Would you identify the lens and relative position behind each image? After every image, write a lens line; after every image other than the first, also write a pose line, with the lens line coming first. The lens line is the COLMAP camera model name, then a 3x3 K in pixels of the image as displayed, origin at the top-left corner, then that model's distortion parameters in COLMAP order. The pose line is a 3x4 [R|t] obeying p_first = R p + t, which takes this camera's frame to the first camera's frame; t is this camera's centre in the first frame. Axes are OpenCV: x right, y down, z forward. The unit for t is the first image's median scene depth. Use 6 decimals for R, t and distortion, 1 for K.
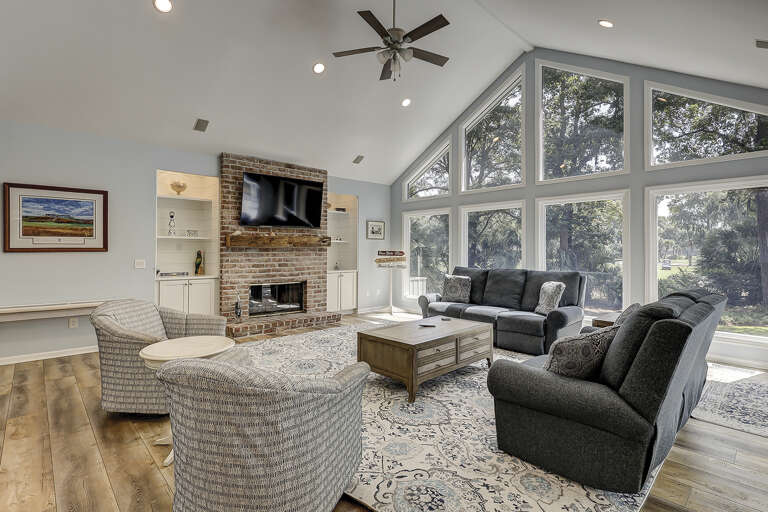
lens RADIAL K [[377.6, 0, 382.3], [0, 377.6, 253.1], [0, 0, 1]] dist [-0.005623, 0.001611]
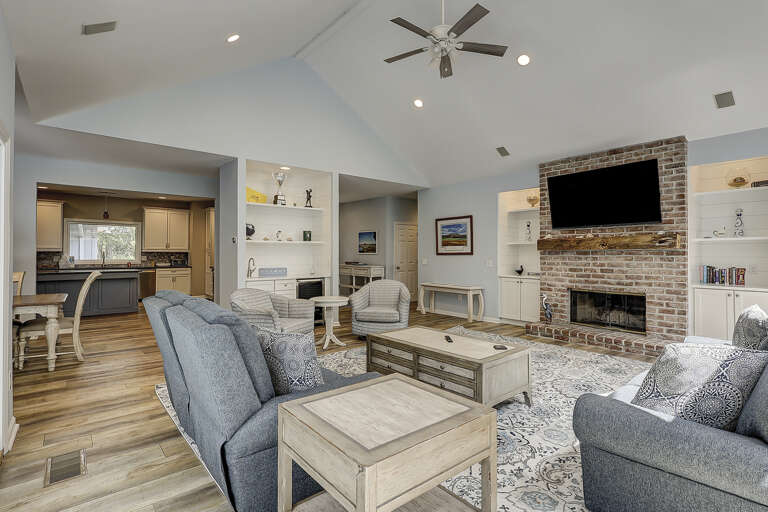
lens RADIAL K [[377.6, 0, 379.9], [0, 377.6, 248.4], [0, 0, 1]] dist [-0.005623, 0.001611]
pose [[-0.058264, -0.017615, -0.998146, 0.643095], [-0.005752, 0.999834, -0.017309, -0.001303], [0.998285, 0.004733, -0.058356, 0.566851]]
